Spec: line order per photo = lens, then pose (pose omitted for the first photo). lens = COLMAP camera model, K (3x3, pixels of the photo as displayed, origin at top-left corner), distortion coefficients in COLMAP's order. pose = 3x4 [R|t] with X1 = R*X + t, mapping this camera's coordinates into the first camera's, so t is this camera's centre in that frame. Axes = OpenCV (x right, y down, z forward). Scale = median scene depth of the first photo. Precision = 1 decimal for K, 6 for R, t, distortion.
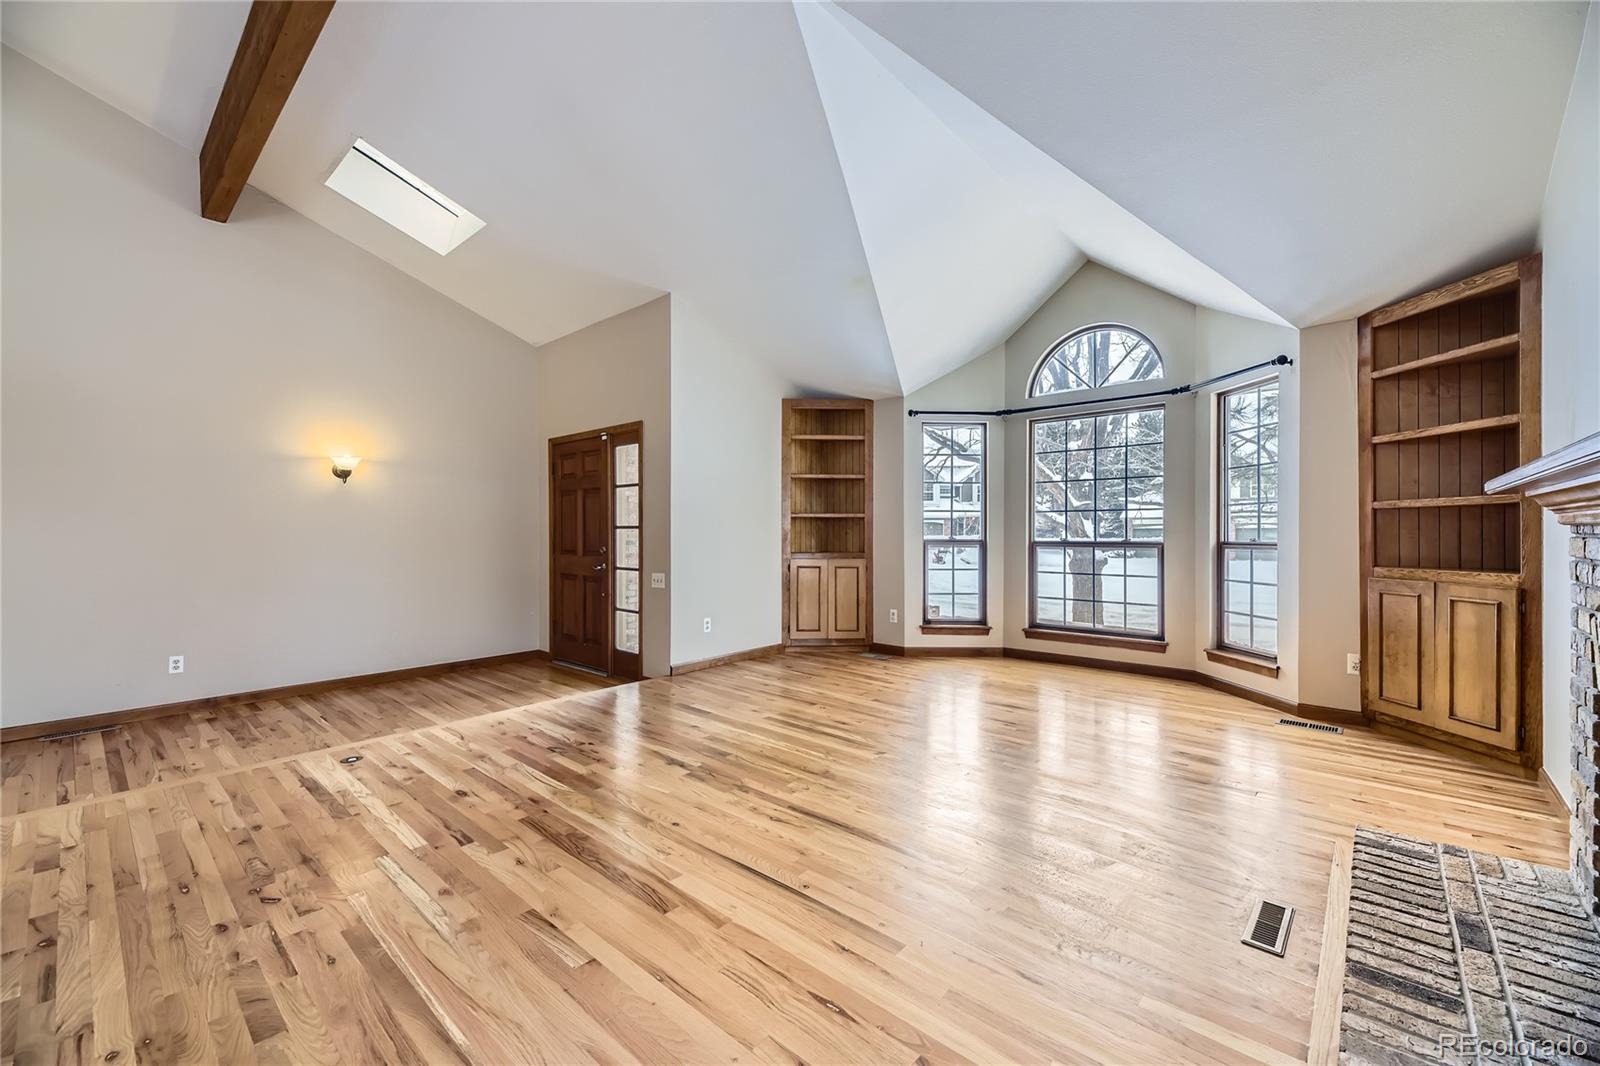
lens RADIAL K [[645.9, 0, 768.1], [0, 645.9, 534.6], [0, 0, 1]] dist [0.019991, -0.005143]
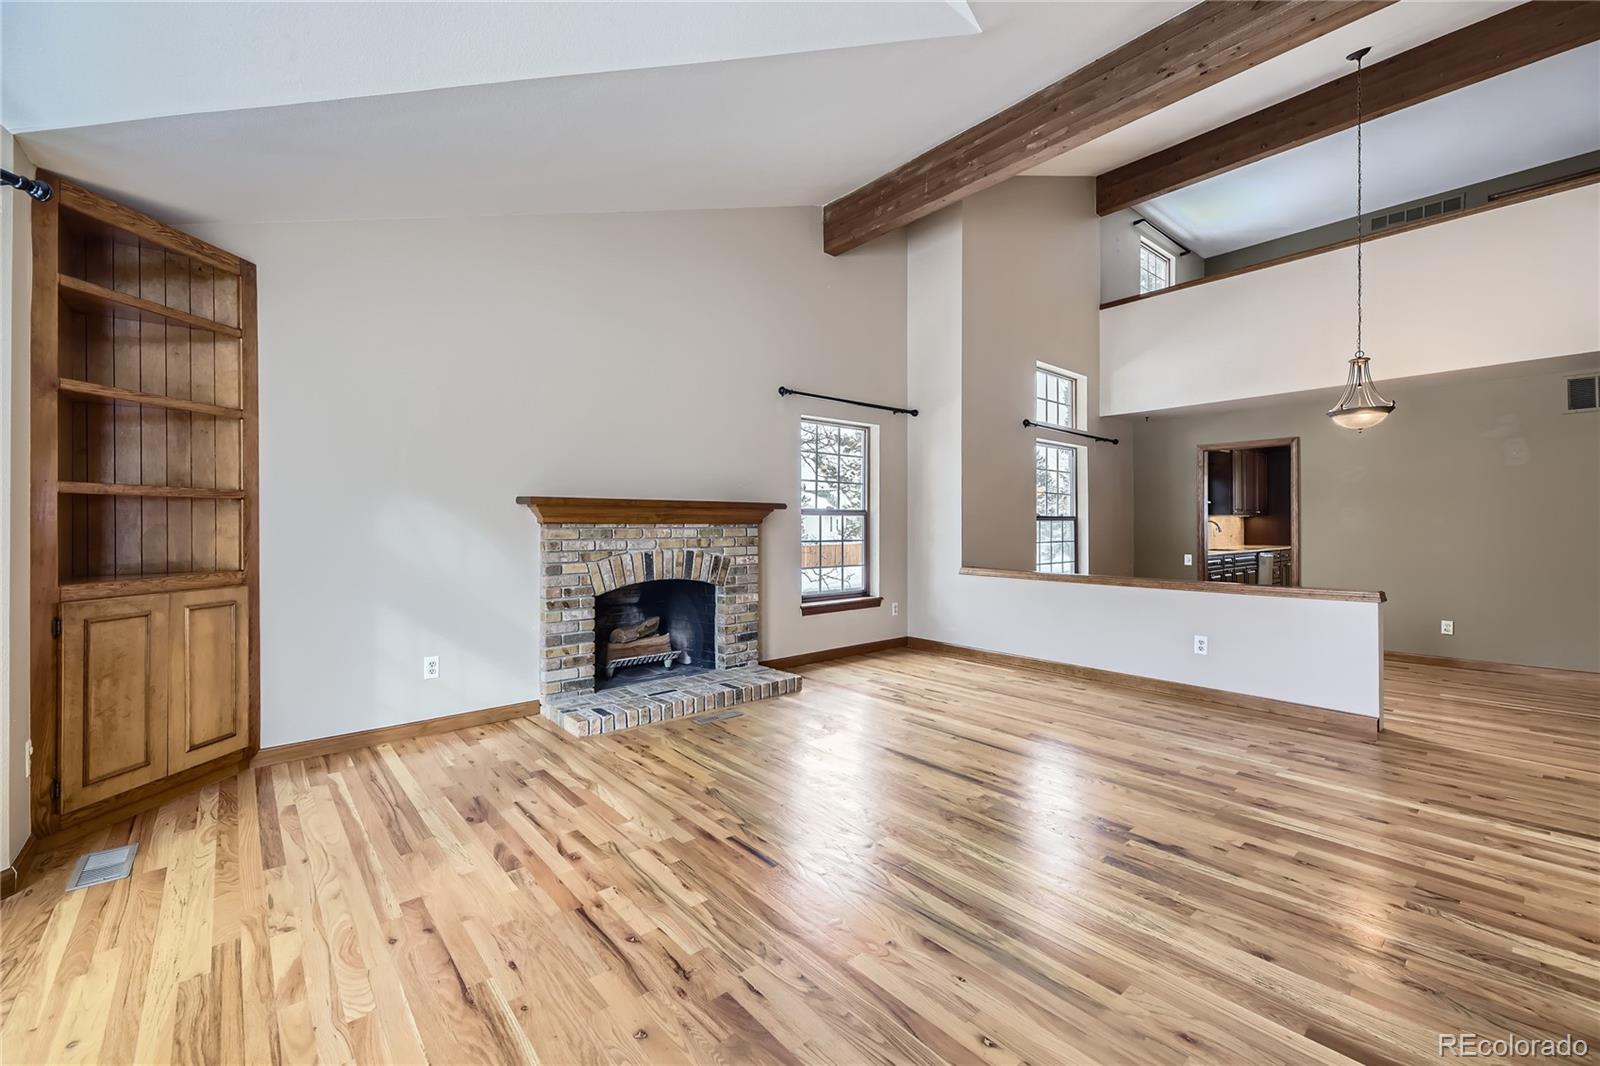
lens RADIAL K [[645.9, 0, 788.5], [0, 645.9, 521.6], [0, 0, 1]] dist [0.019991, -0.005143]
pose [[-0.994349, 0.006003, 0.105990, 0.134553], [0.005981, 0.999982, -0.000528, -0.005248], [-0.105992, 0.000109, -0.994367, 1.212490]]
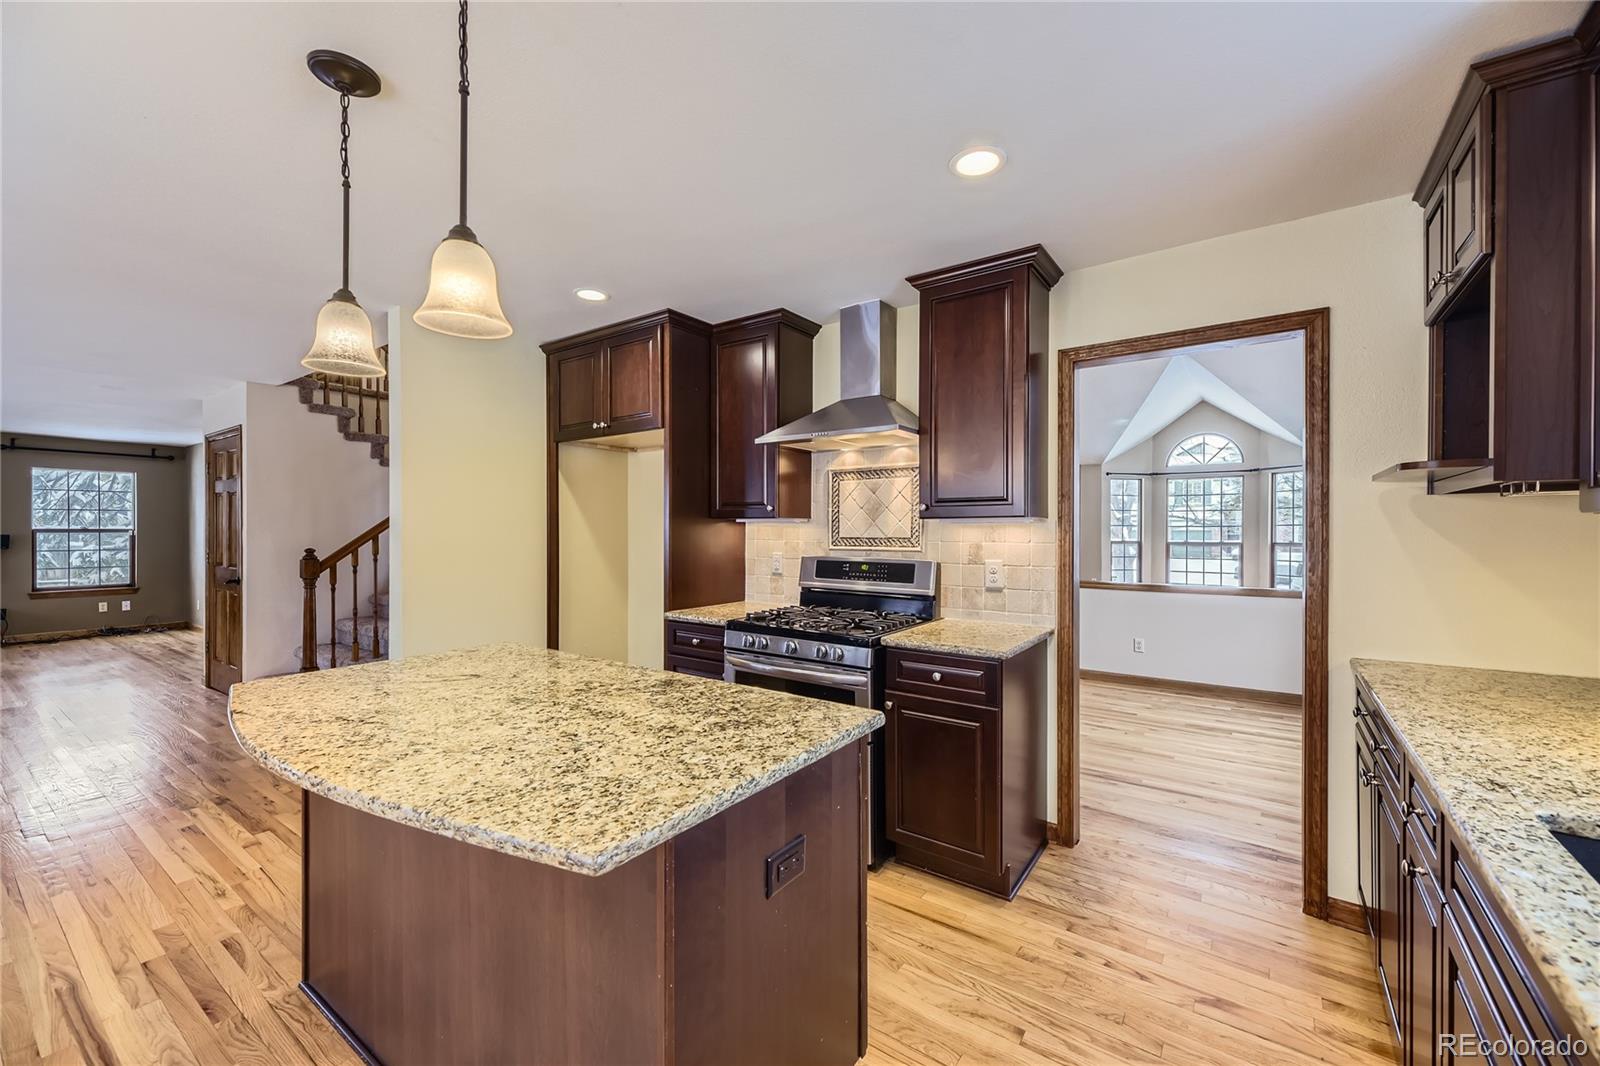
lens RADIAL K [[645.9, 0, 806.3], [0, 645.9, 534.3], [0, 0, 1]] dist [0.019991, -0.005143]
pose [[0.992010, 0.004974, 0.126064, -1.079970], [-0.004705, 0.999986, -0.002430, -0.004317], [-0.126075, 0.001817, 0.992019, -0.920651]]
